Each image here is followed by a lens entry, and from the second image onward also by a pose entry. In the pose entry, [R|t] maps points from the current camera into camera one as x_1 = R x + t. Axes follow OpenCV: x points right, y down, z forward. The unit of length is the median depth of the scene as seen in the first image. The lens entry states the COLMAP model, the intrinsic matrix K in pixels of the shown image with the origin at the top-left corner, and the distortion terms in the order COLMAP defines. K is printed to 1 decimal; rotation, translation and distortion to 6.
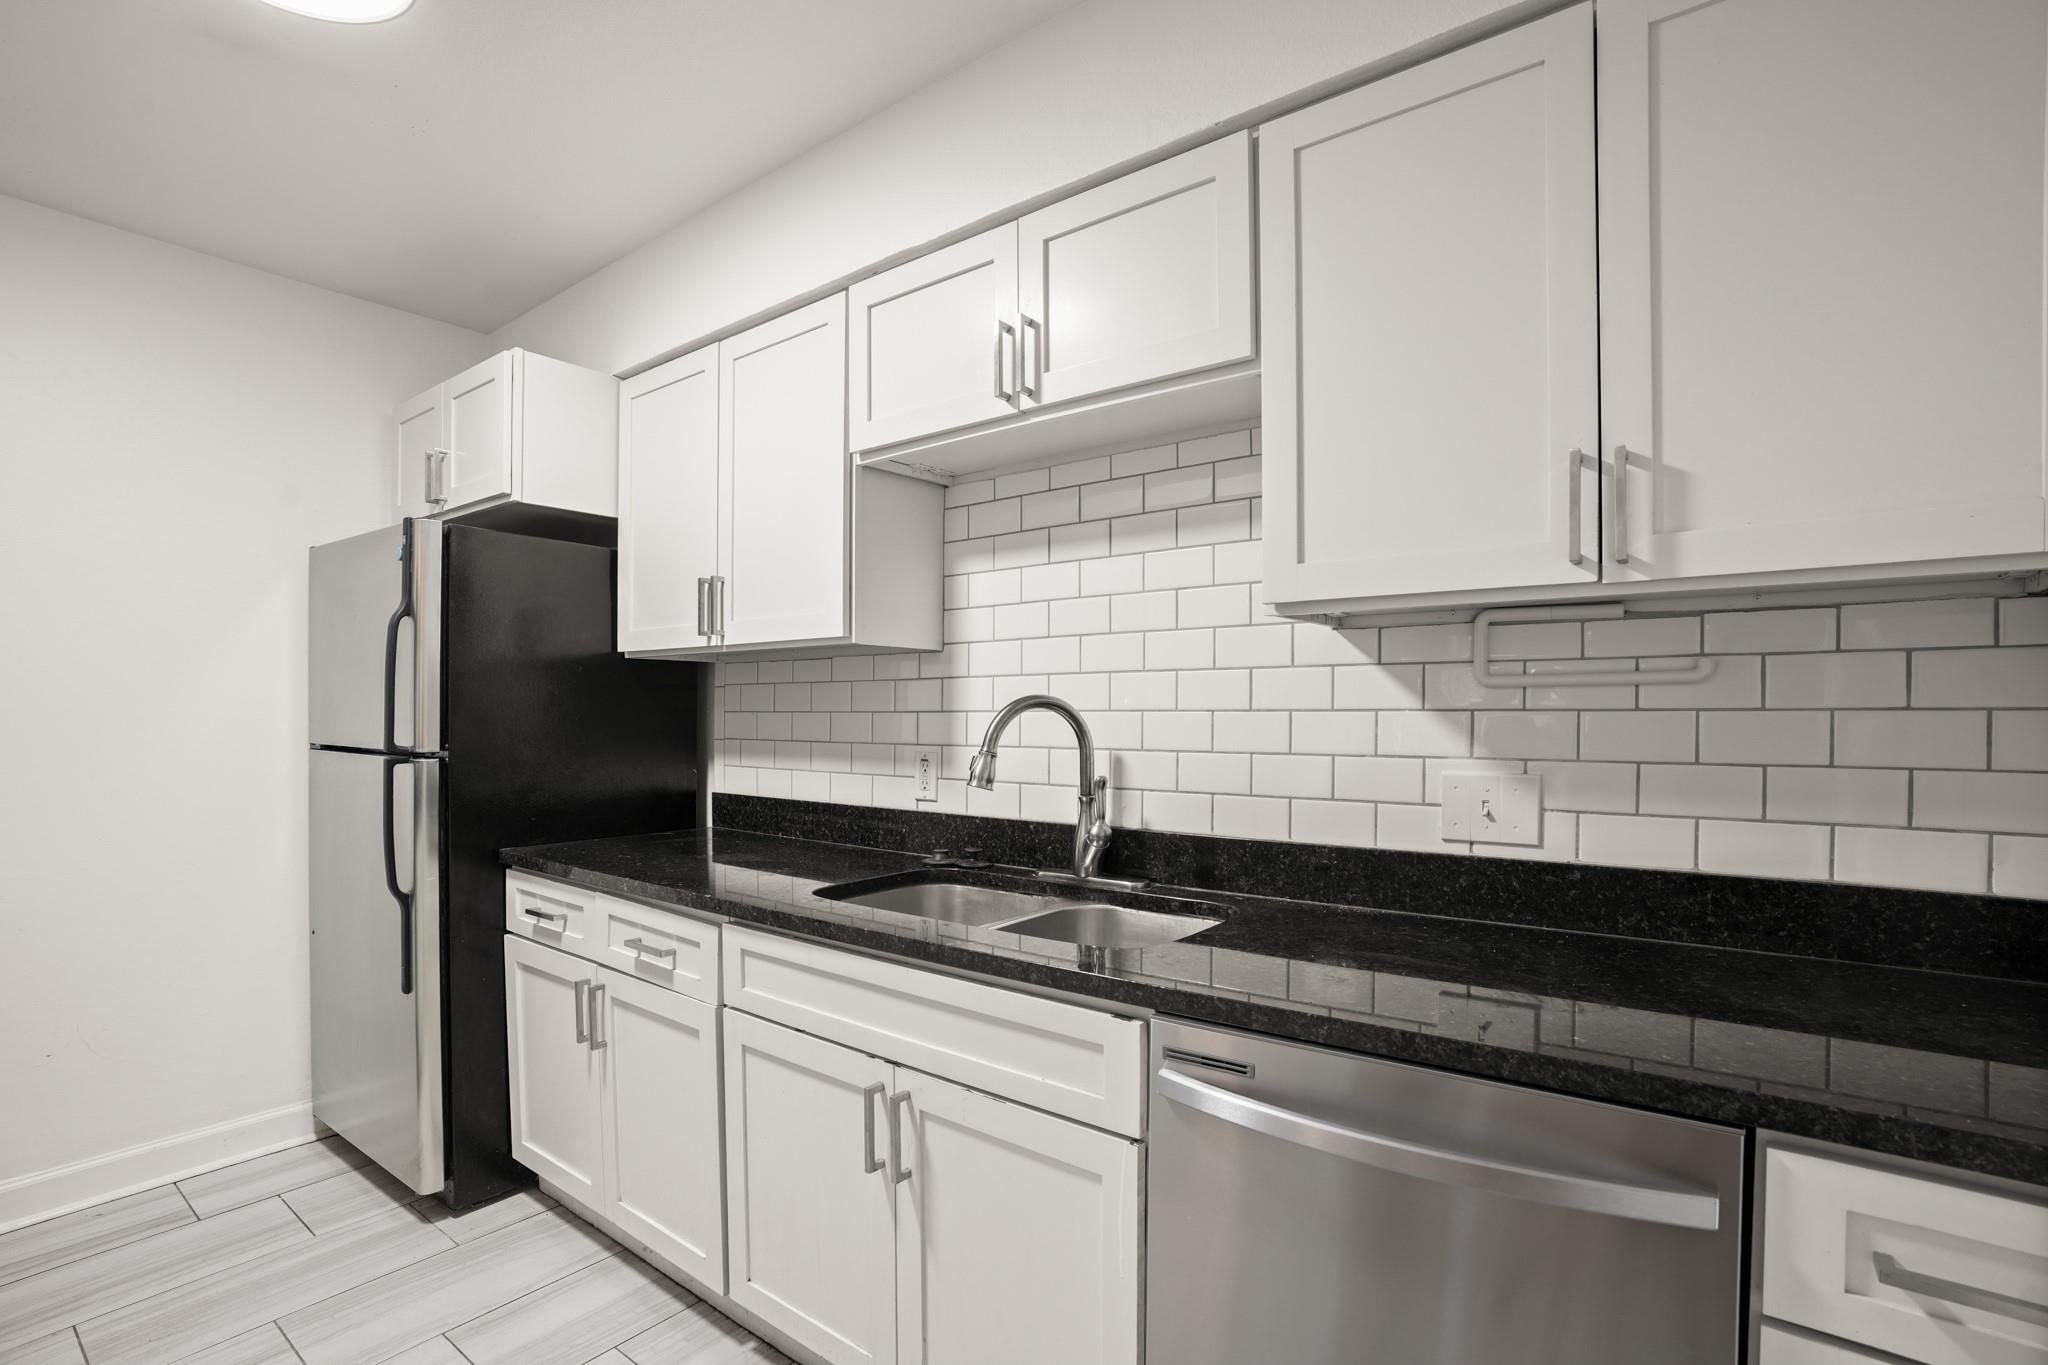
lens RADIAL K [[949.2, 0, 1019.9], [0, 949.2, 718.0], [0, 0, 1]] dist [-0.067088, 0.027315]
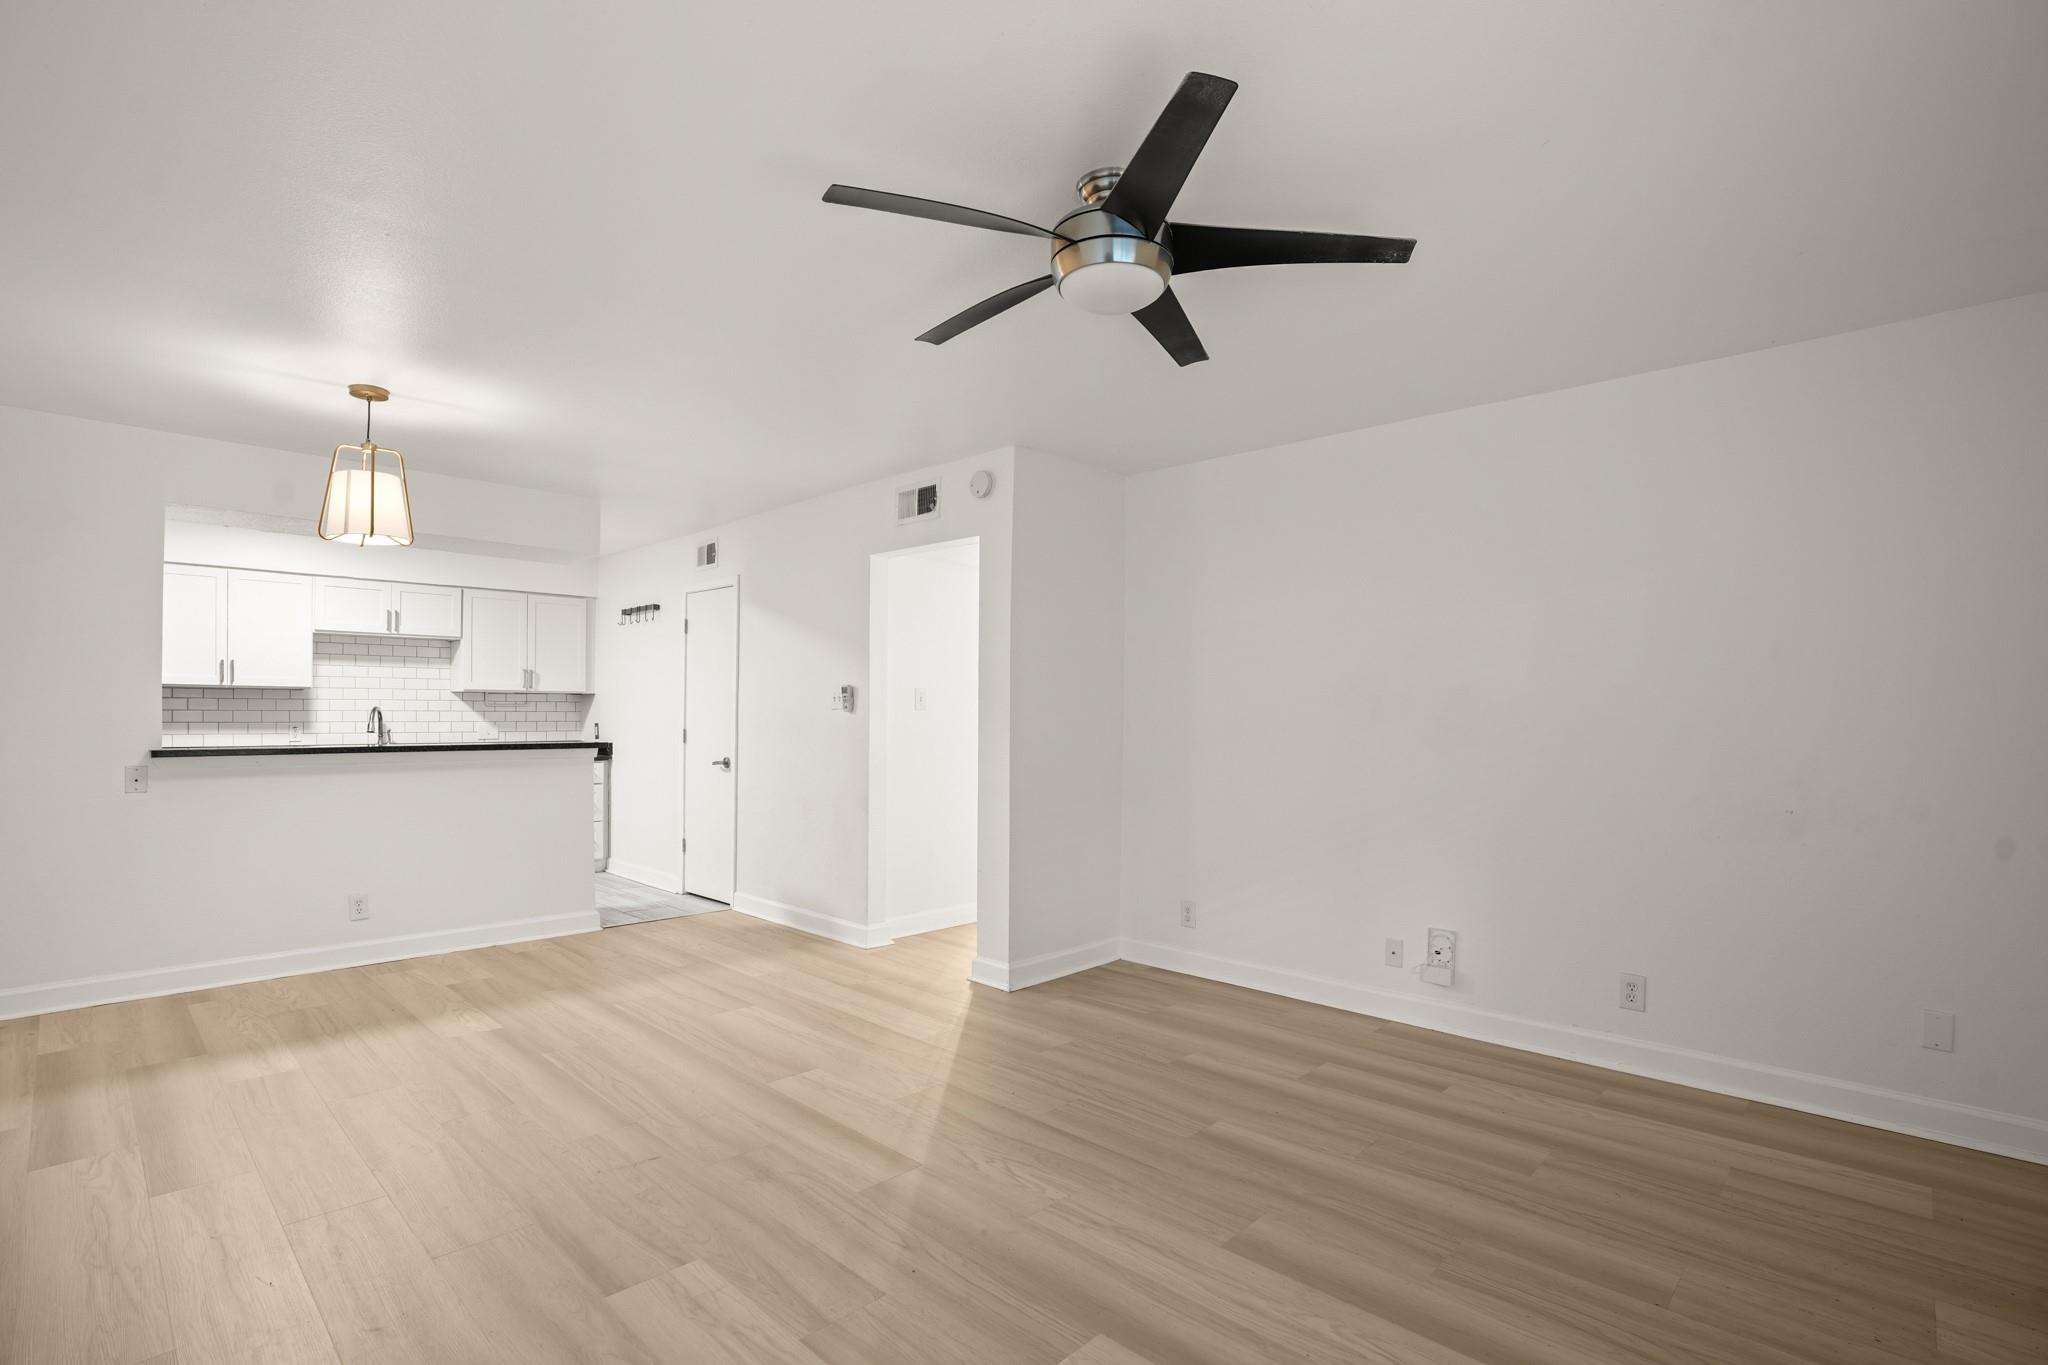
lens RADIAL K [[950.4, 0, 1027.3], [0, 950.4, 735.5], [0, 0, 1]] dist [-0.059545, 0.026887]
pose [[0.087456, -0.020984, 0.995947, -3.262246], [0.000263, 0.999779, 0.021042, 0.012295], [-0.996168, -0.001579, 0.087442, -1.758380]]
